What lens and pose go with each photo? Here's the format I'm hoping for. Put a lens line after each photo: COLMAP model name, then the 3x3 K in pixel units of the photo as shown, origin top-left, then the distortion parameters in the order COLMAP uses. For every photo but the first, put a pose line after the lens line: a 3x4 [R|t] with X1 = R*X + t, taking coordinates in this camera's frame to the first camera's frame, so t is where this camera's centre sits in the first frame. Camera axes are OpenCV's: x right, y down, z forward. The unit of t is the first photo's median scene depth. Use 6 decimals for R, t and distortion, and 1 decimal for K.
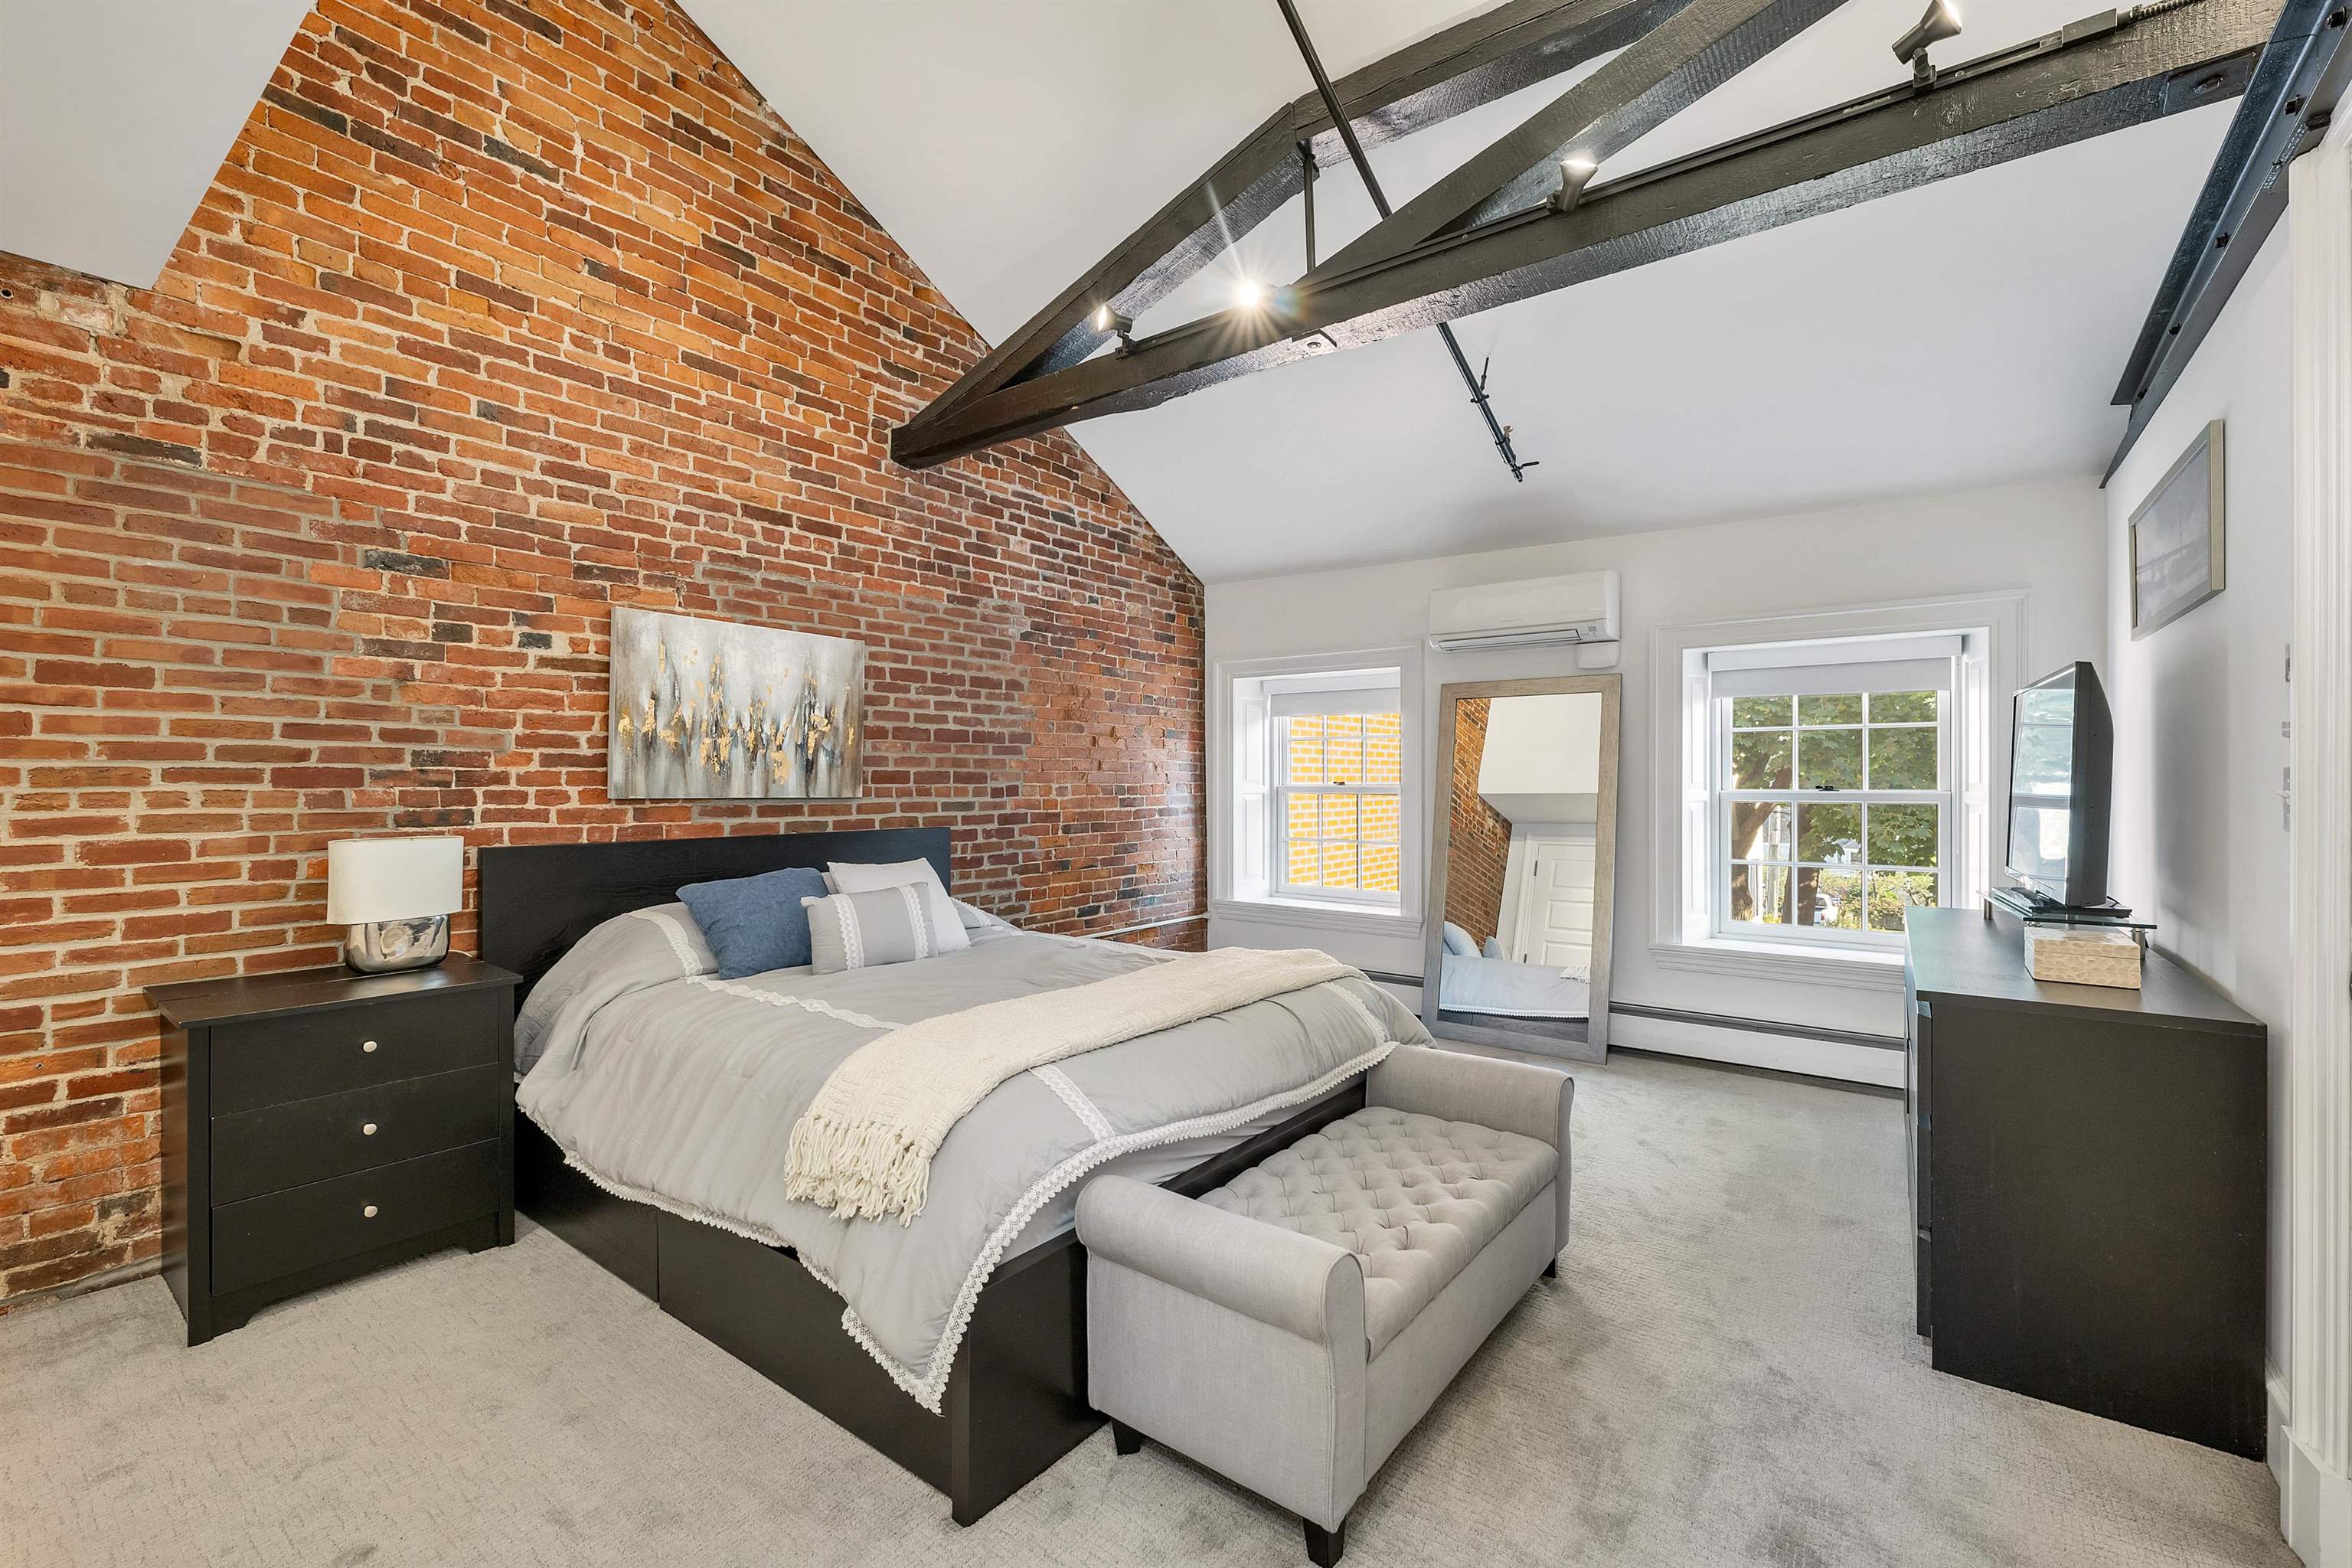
lens RADIAL K [[983.5, 0, 1180.2], [0, 983.5, 781.7], [0, 0, 1]] dist [0.000881, 0.000002]
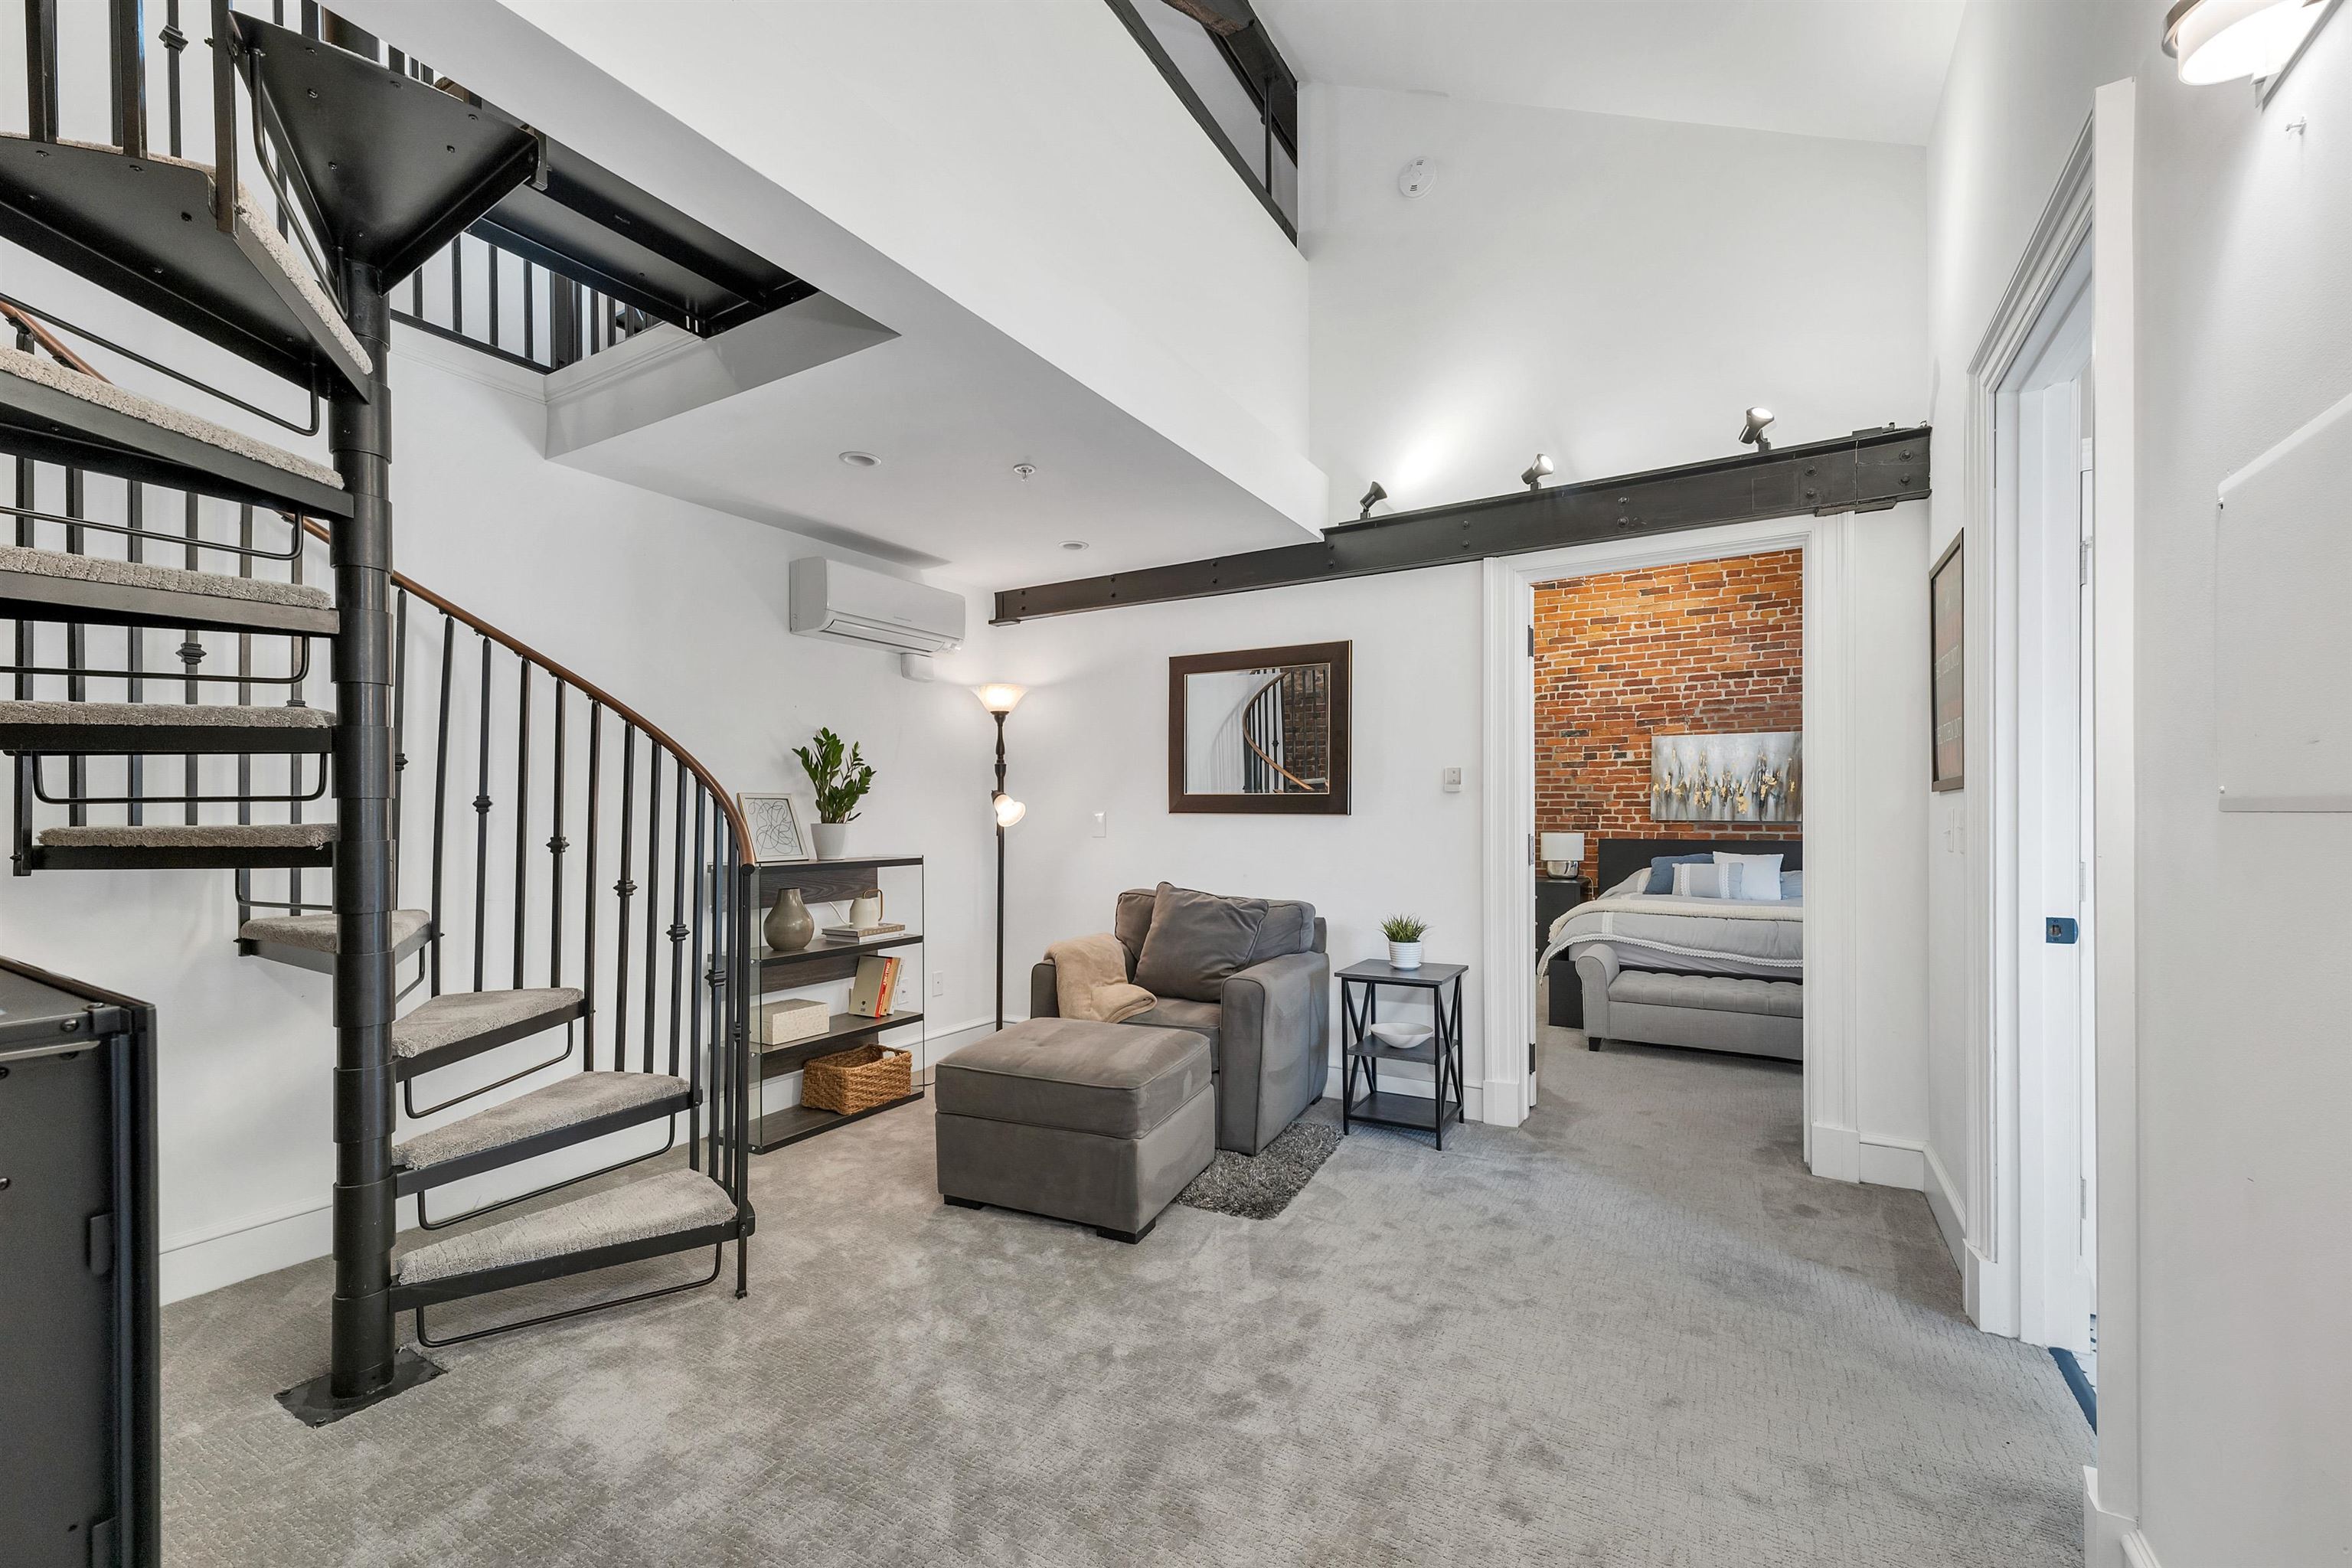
lens RADIAL K [[983.5, 0, 1180.2], [0, 983.5, 781.7], [0, 0, 1]] dist [0.000881, 0.000002]
pose [[0.121246, -0.033170, -0.992068, 1.913438], [0.000878, 0.999445, -0.033310, 0.003894], [0.992622, 0.003167, 0.121208, -0.452617]]
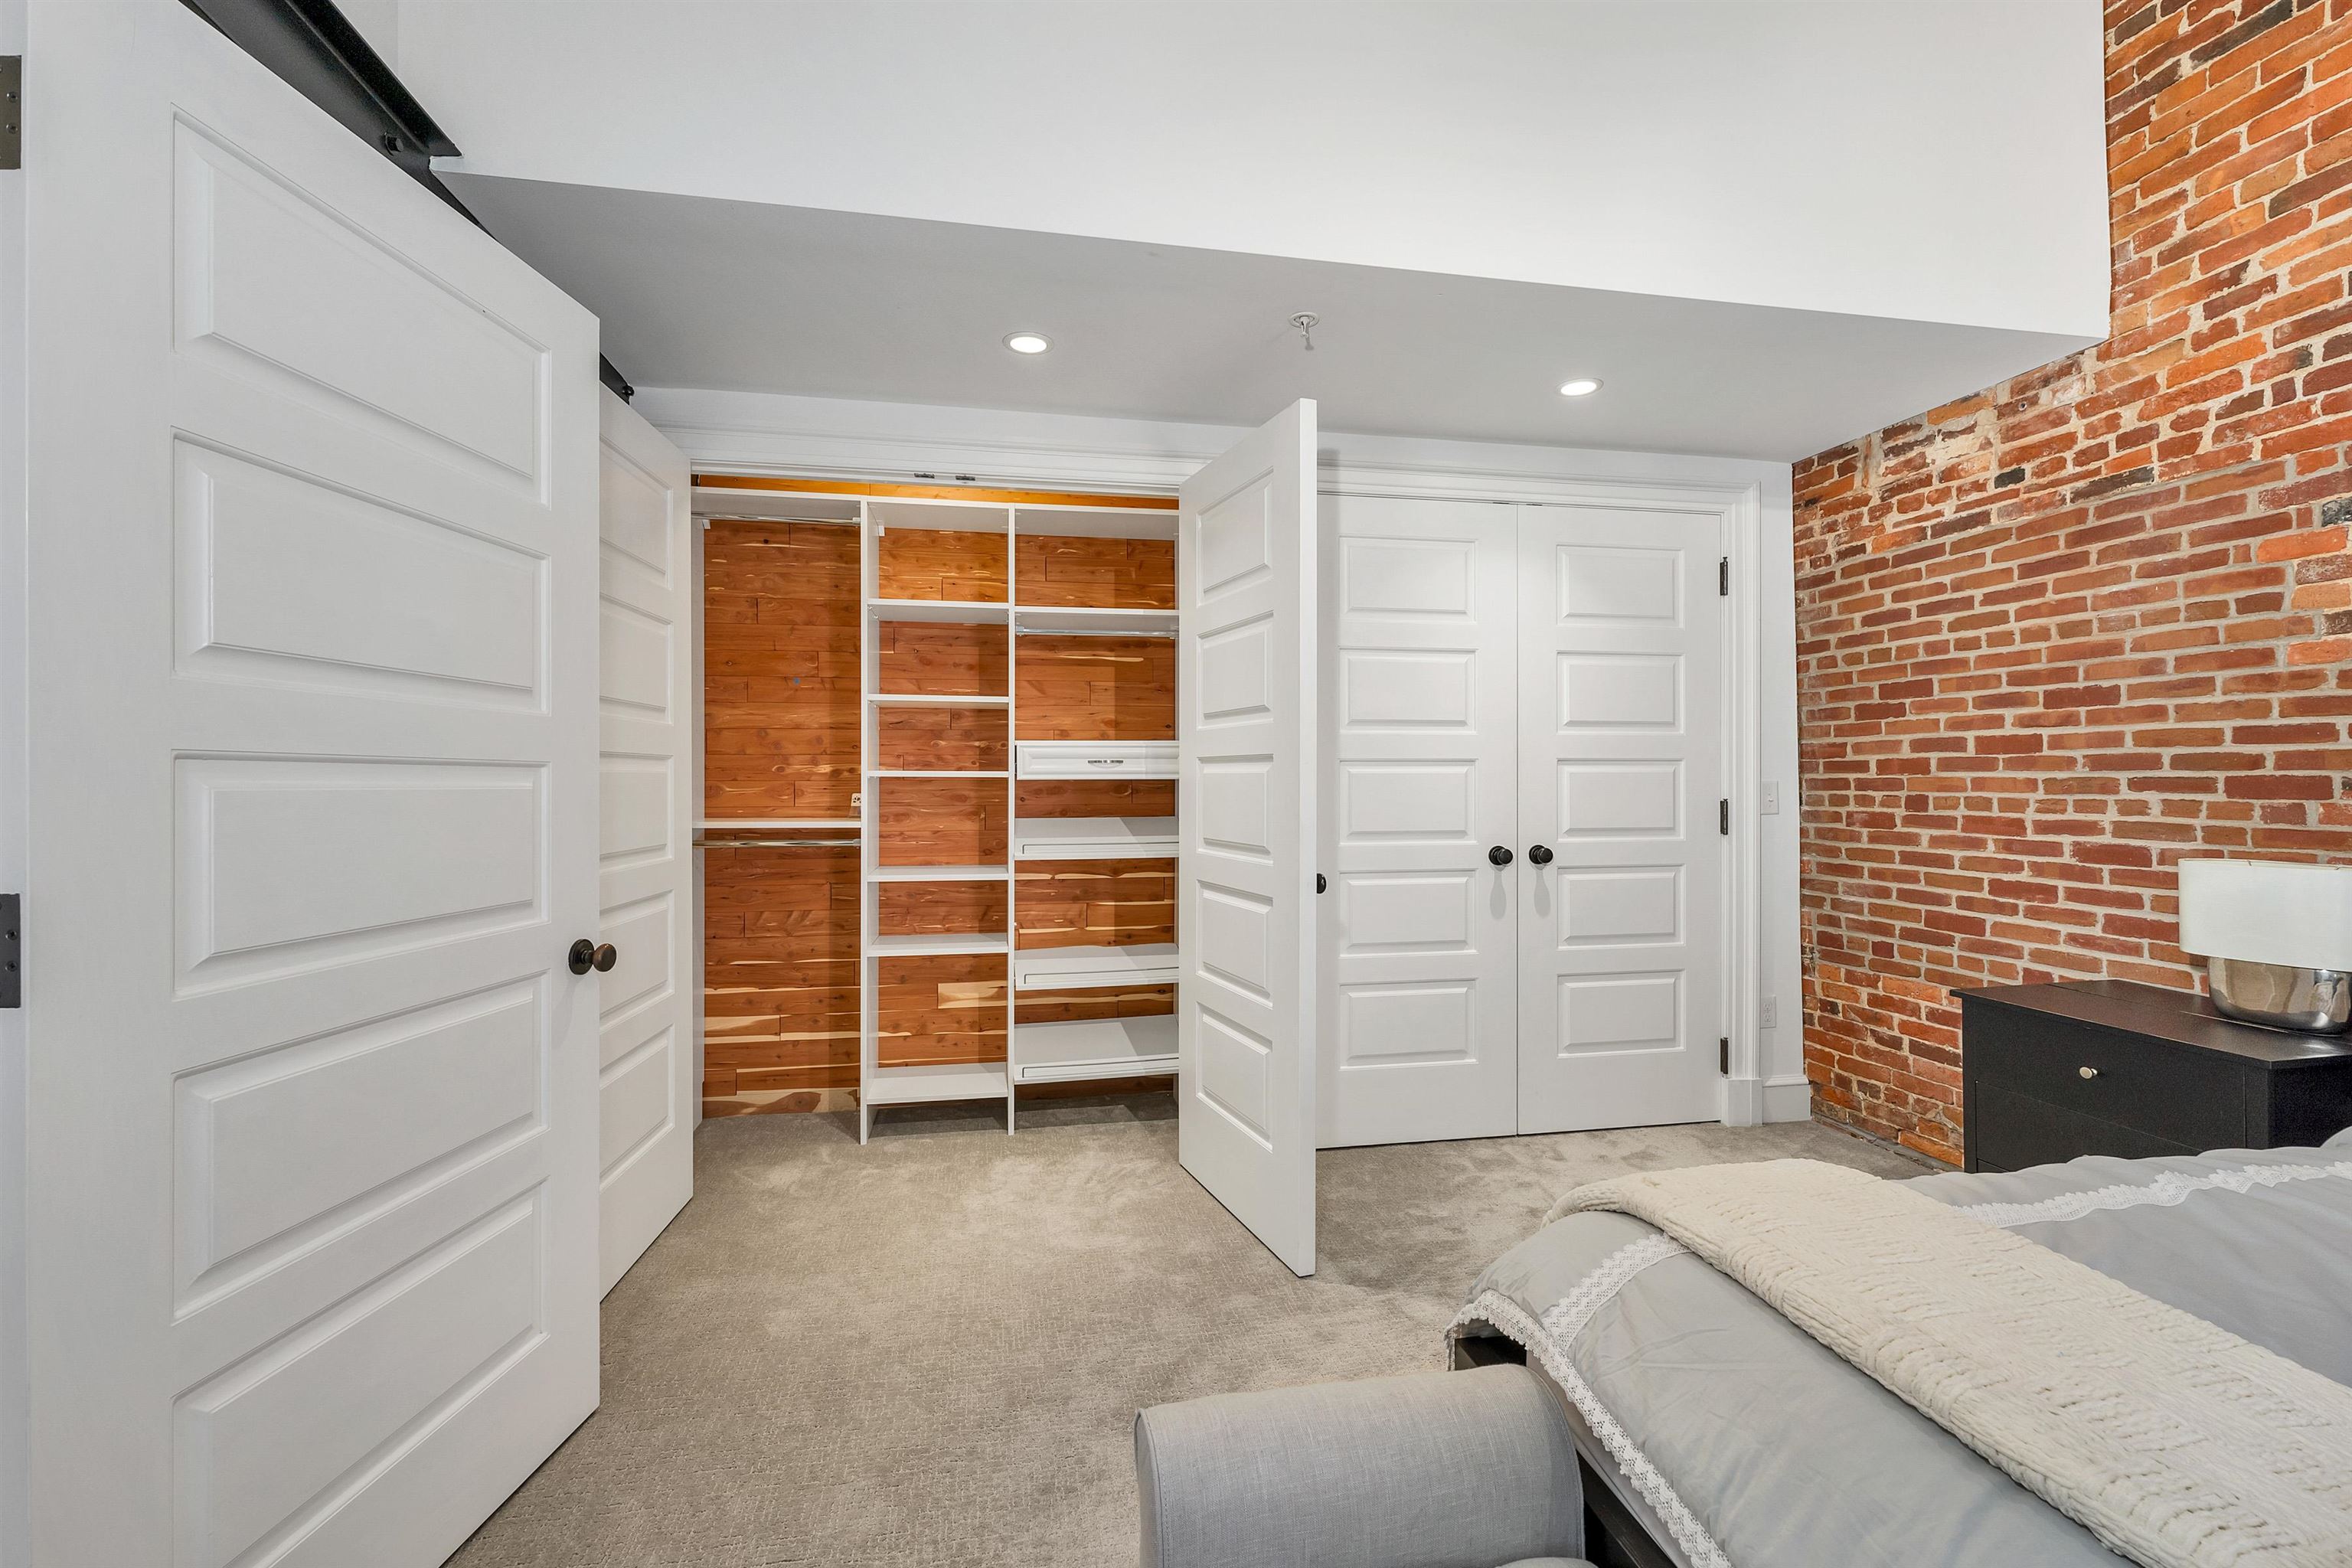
lens RADIAL K [[983.5, 0, 1180.2], [0, 983.5, 781.7], [0, 0, 1]] dist [0.000881, 0.000002]
pose [[-0.665112, 0.003621, -0.746734, 0.408005], [0.000643, 0.999991, 0.004277, -0.013610], [0.746743, 0.002364, -0.665108, 0.868828]]
